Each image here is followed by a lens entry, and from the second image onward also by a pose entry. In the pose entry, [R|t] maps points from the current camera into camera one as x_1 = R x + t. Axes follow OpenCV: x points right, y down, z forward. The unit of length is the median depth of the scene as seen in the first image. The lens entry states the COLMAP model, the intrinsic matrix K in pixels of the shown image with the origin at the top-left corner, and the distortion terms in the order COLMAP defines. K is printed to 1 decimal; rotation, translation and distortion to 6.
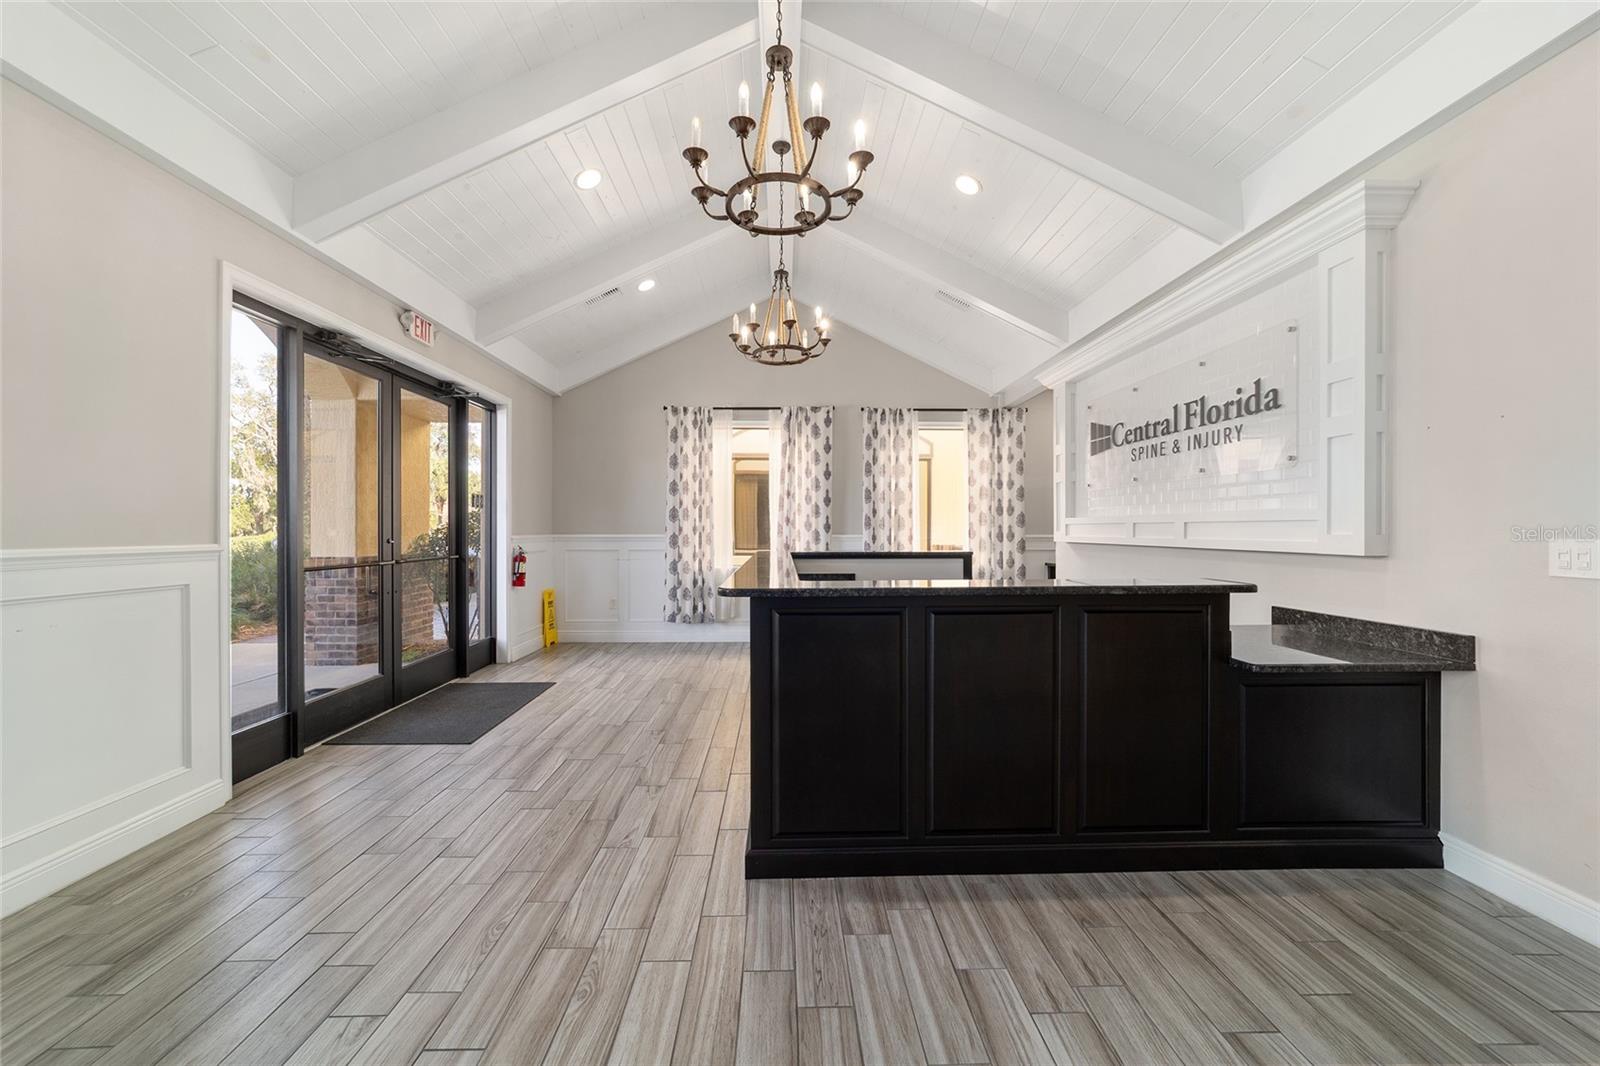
lens RADIAL K [[613.0, 0, 795.0], [0, 613.0, 530.2], [0, 0, 1]] dist [-0.018777, 0.008229]
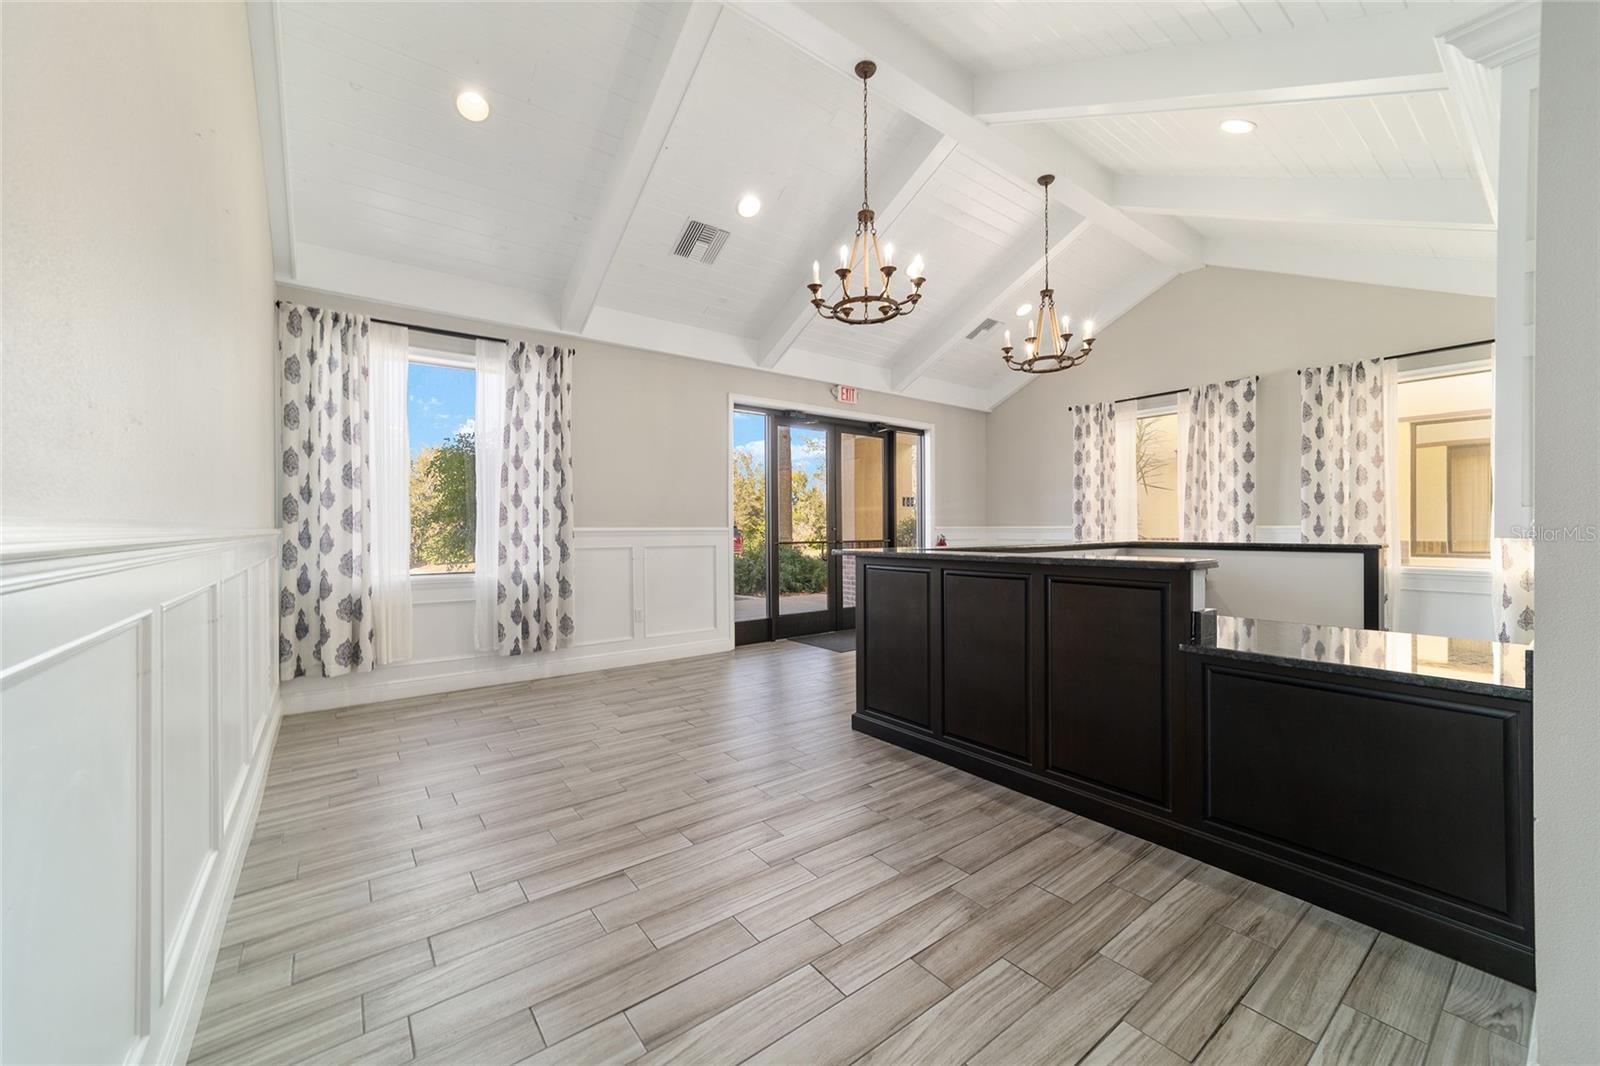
lens RADIAL K [[613.0, 0, 795.0], [0, 613.0, 530.2], [0, 0, 1]] dist [-0.018777, 0.008229]
pose [[0.583918, 0.002097, -0.811810, 0.698723], [0.001208, 0.999993, 0.003452, 0.019530], [0.811811, -0.002996, 0.583912, -0.049430]]
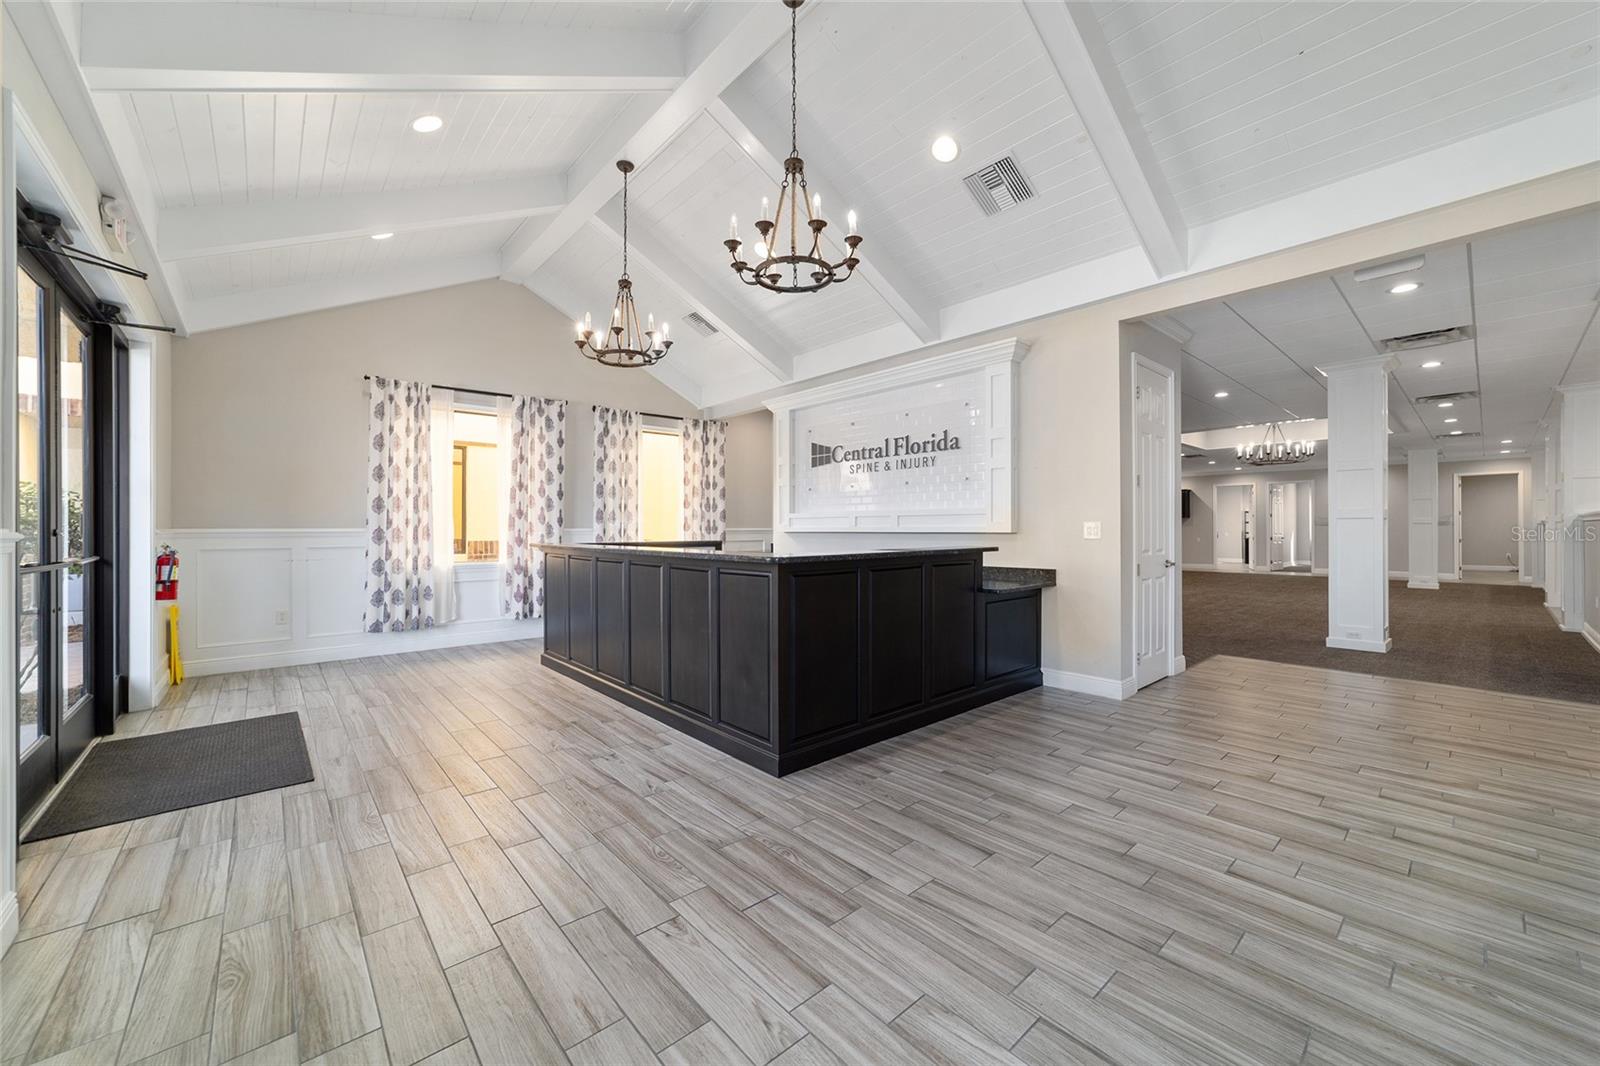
lens RADIAL K [[613.0, 0, 795.0], [0, 613.0, 530.2], [0, 0, 1]] dist [-0.018777, 0.008229]
pose [[0.769165, -0.003981, 0.639038, -0.539316], [0.003986, 0.999991, 0.001431, 0.019814], [-0.639038, 0.001447, 0.769174, -0.026298]]
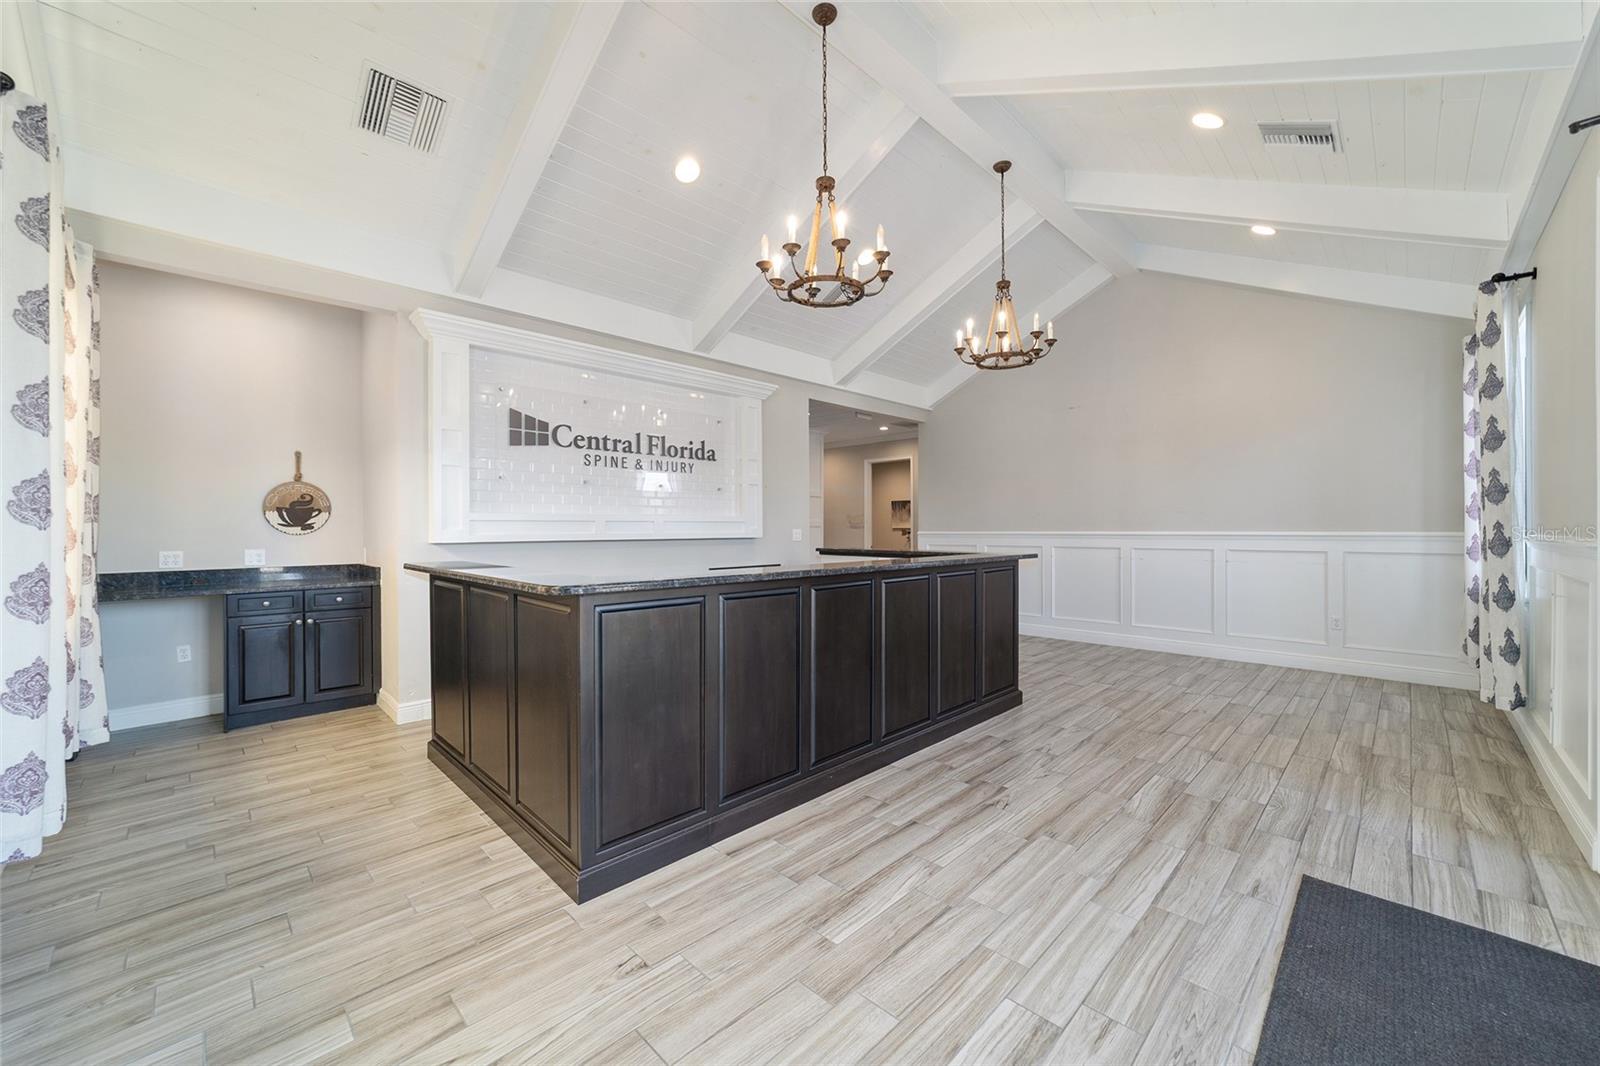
lens RADIAL K [[619.2, 0, 792.0], [0, 619.2, 530.3], [0, 0, 1]] dist [-0.022016, 0.008003]
pose [[-0.685538, -0.000151, 0.728037, -0.607594], [0.004751, 0.999978, 0.004681, 0.002653], [-0.728022, 0.006668, -0.685522, 1.730645]]
